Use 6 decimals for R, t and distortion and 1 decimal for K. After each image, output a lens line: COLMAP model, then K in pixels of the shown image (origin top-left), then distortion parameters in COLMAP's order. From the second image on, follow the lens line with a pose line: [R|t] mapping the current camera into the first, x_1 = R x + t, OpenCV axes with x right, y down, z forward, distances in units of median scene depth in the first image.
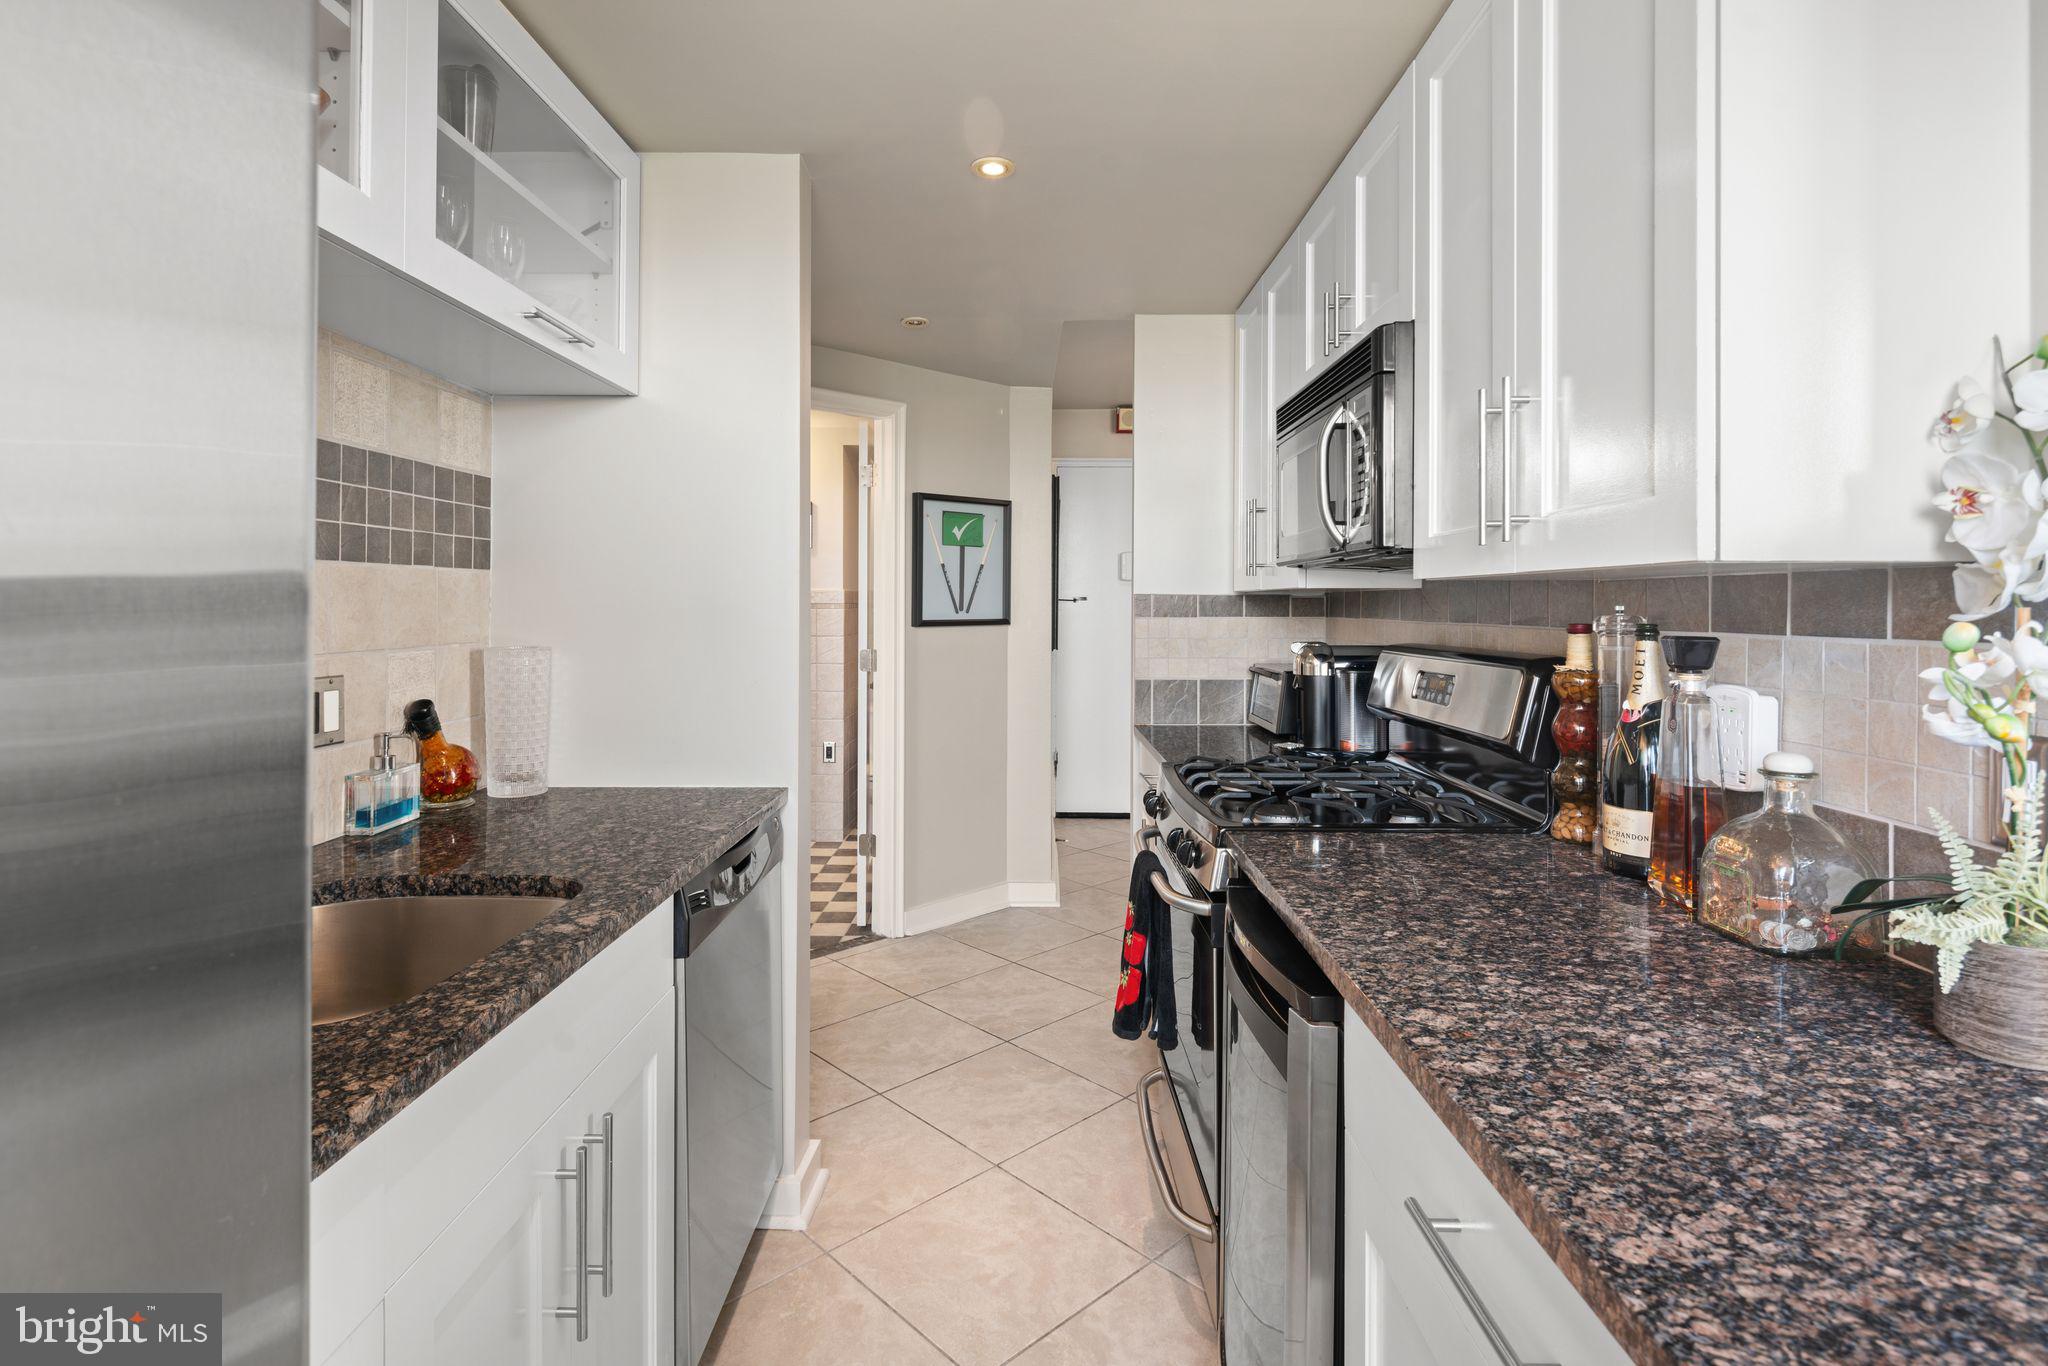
lens RADIAL K [[1002.2, 0, 1010.2], [0, 1002.2, 602.3], [0, 0, 1]] dist [0.009575, -0.007047]
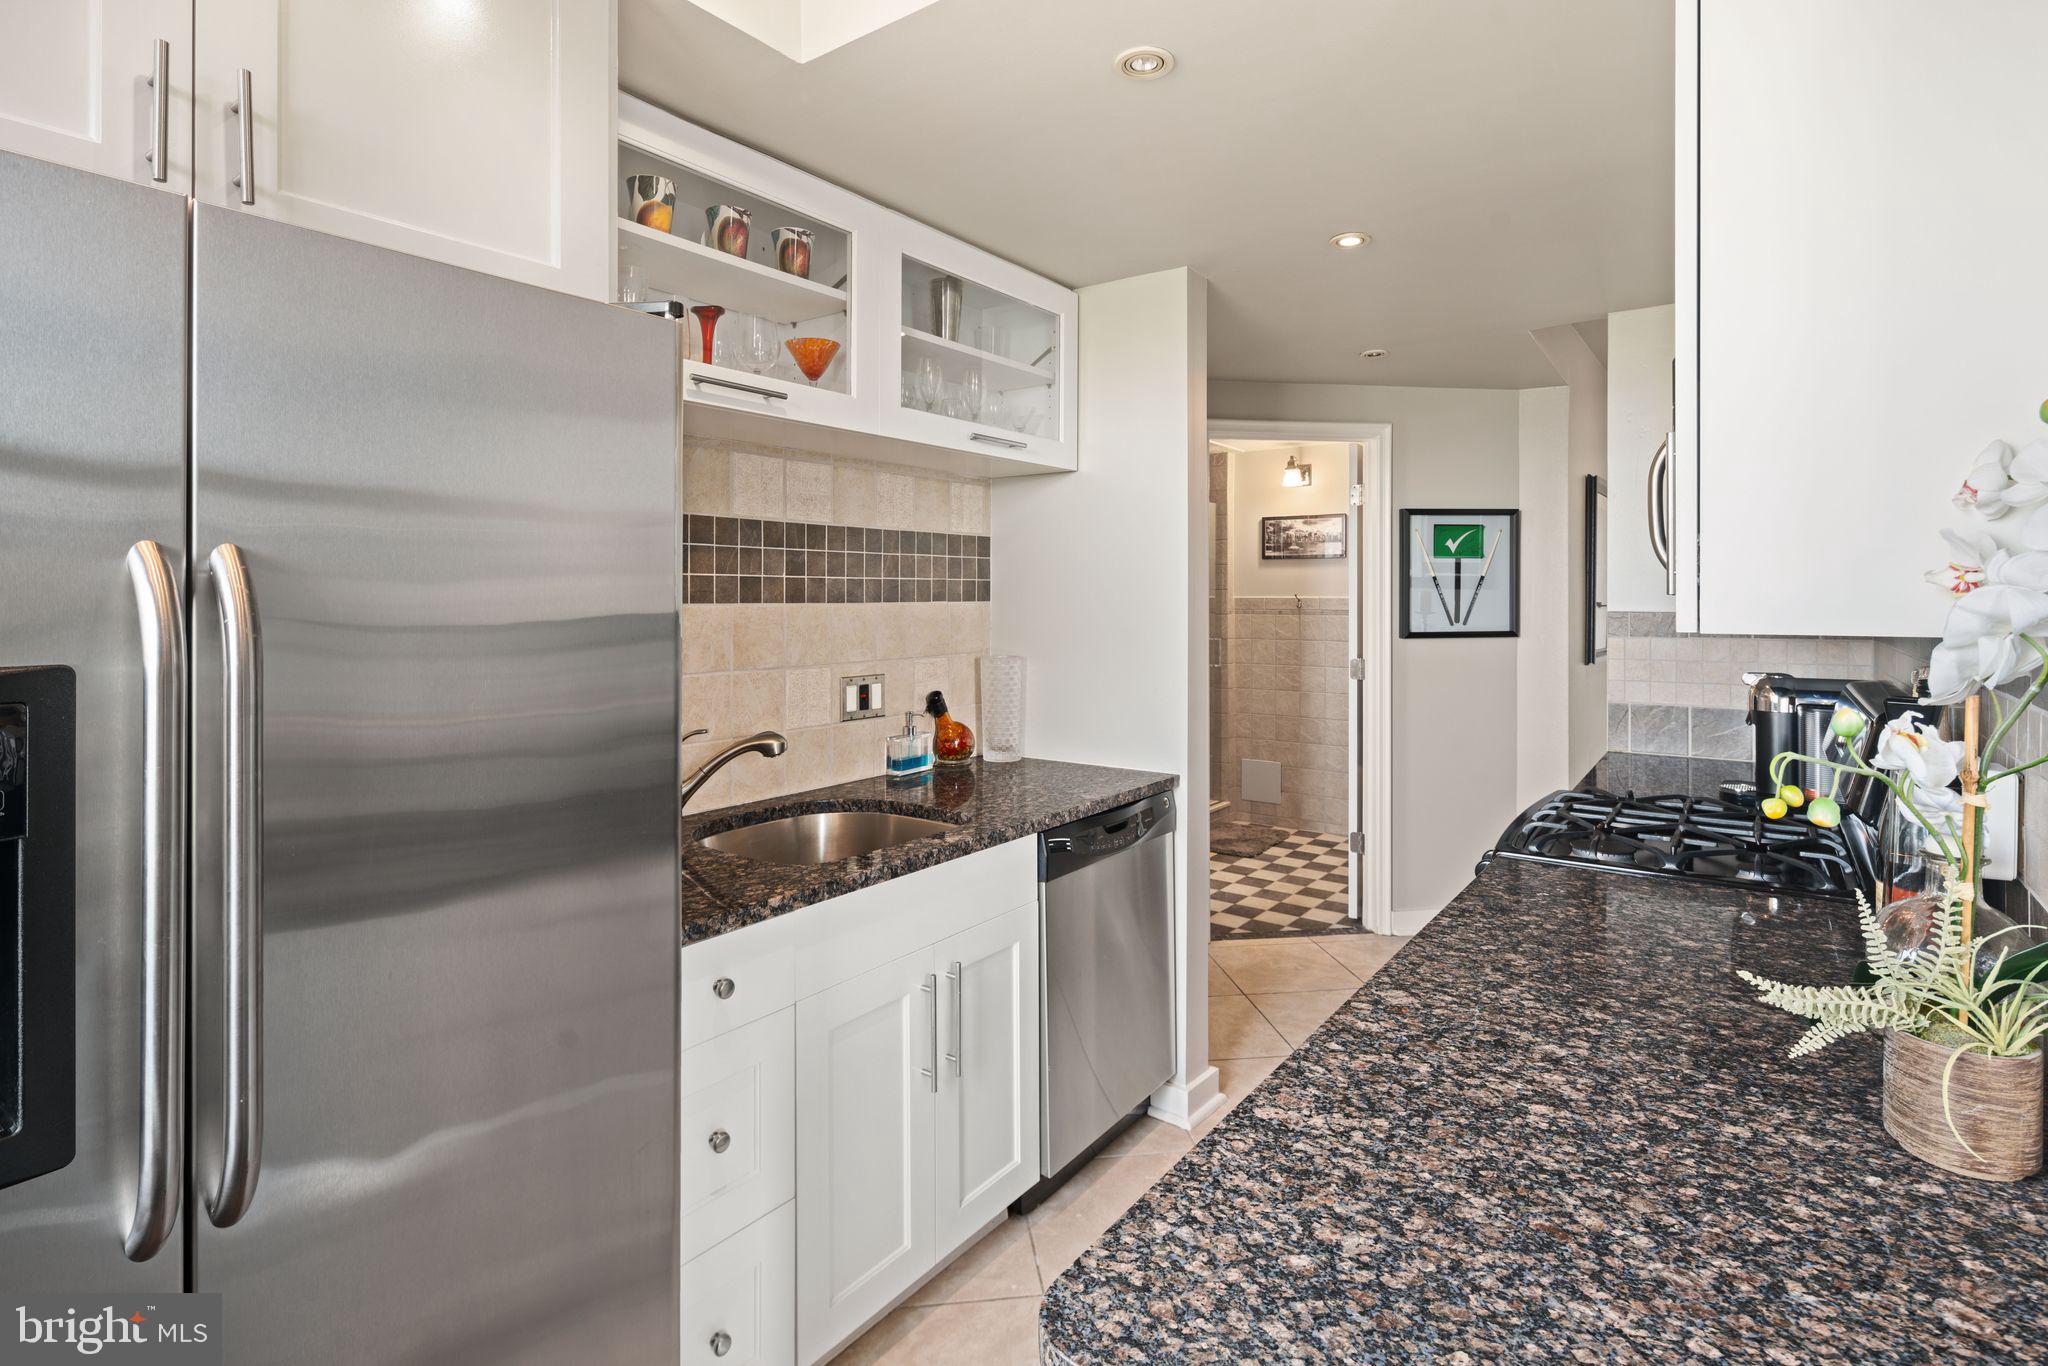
lens RADIAL K [[1007.7, 0, 1020.2], [0, 1007.7, 592.1], [0, 0, 1]] dist [-0.001339, -0.002538]
pose [[0.809221, -0.006047, -0.587473, 0.410435], [0.005362, 0.999981, -0.002907, -0.046956], [0.587479, -0.000798, 0.809239, -0.152061]]
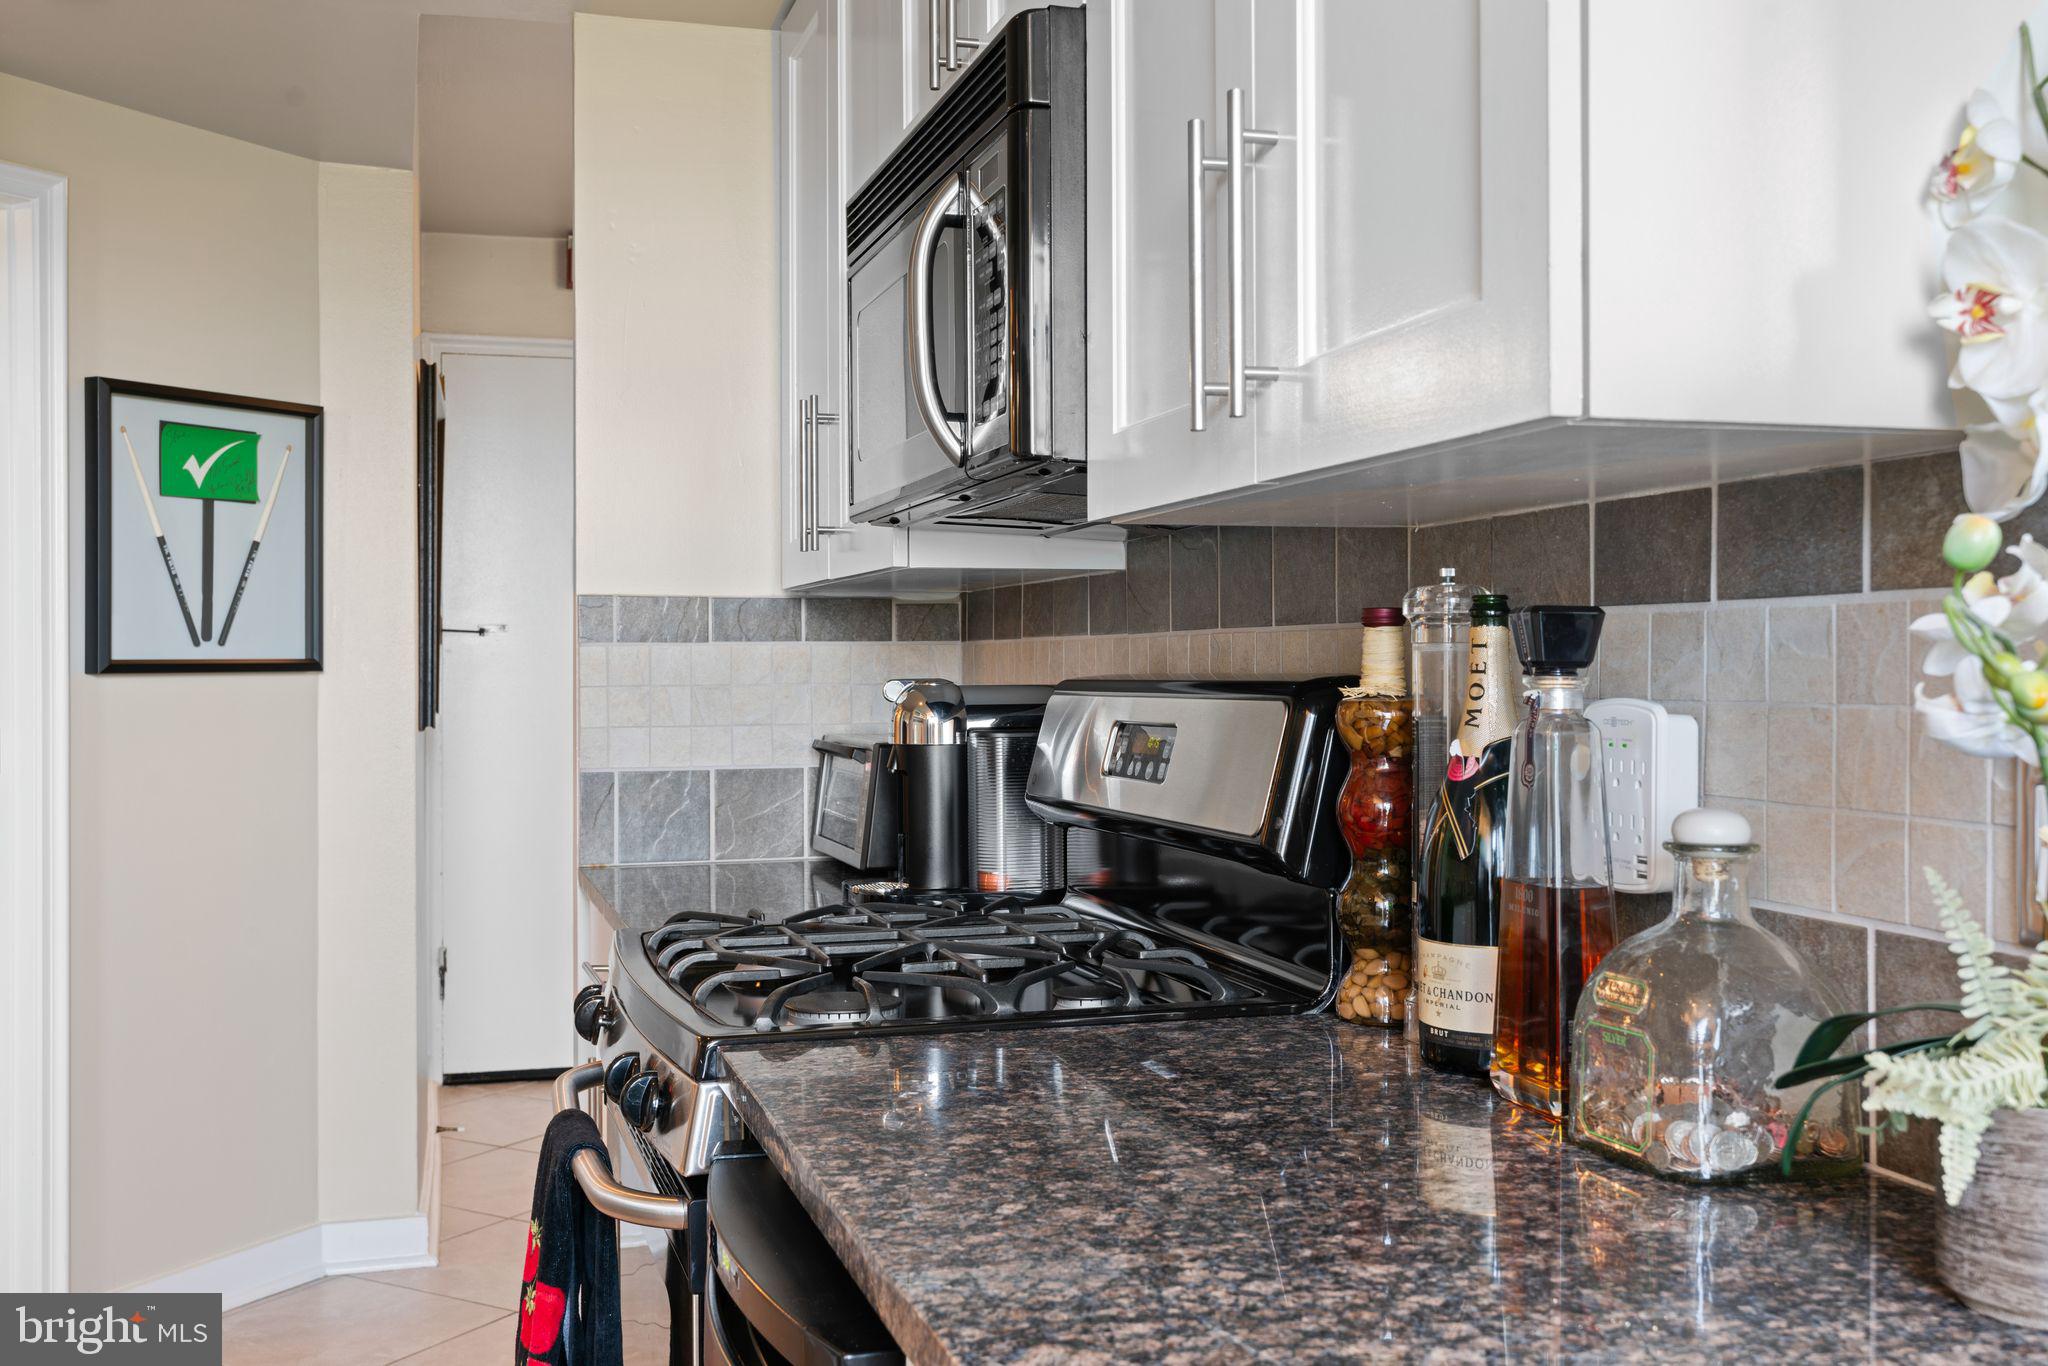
lens RADIAL K [[1983.7, 0, 978.7], [0, 1983.7, 670.1], [0, 0, 1]] dist [0.012458, 0.000000]
pose [[0.957927, -0.007964, 0.286902, 0.061537], [0.007026, 0.999966, 0.004301, 0.044535], [-0.286927, -0.002105, 0.957950, 0.062113]]
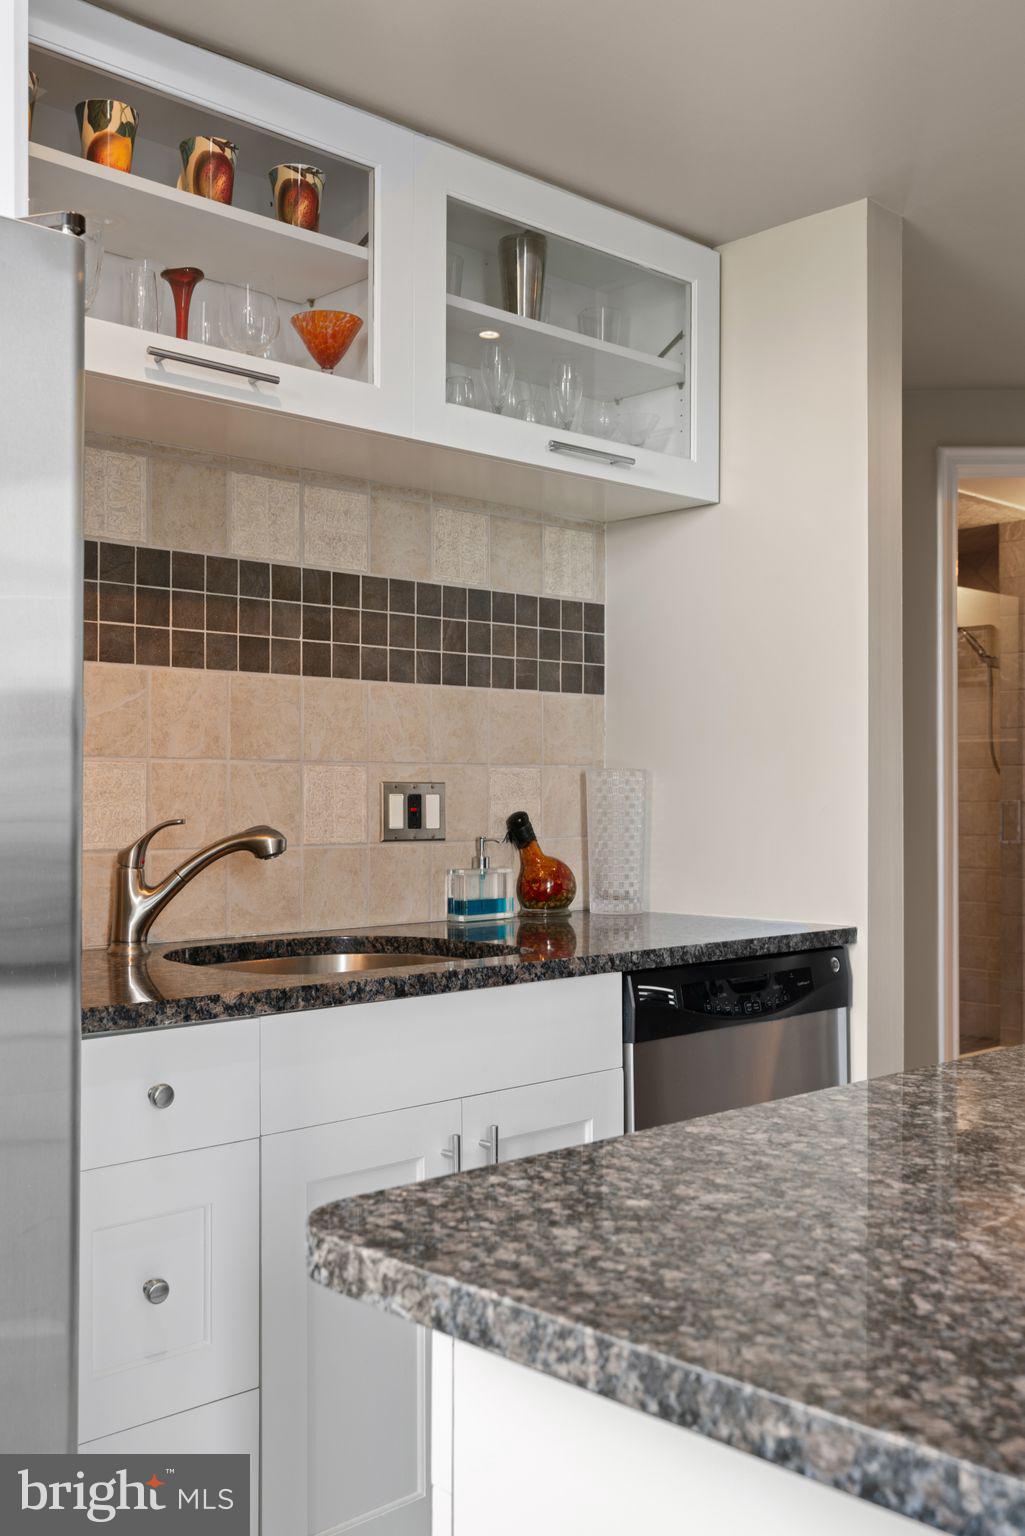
lens RADIAL K [[1513.8, 0, 518.1], [0, 1513.8, 781.6], [0, 0, 1]] dist [0.002907, 0.000000]
pose [[0.693759, -0.010636, -0.720129, 0.602815], [0.003769, 0.999931, -0.011137, 0.083223], [0.720197, 0.005012, 0.693751, -0.143941]]
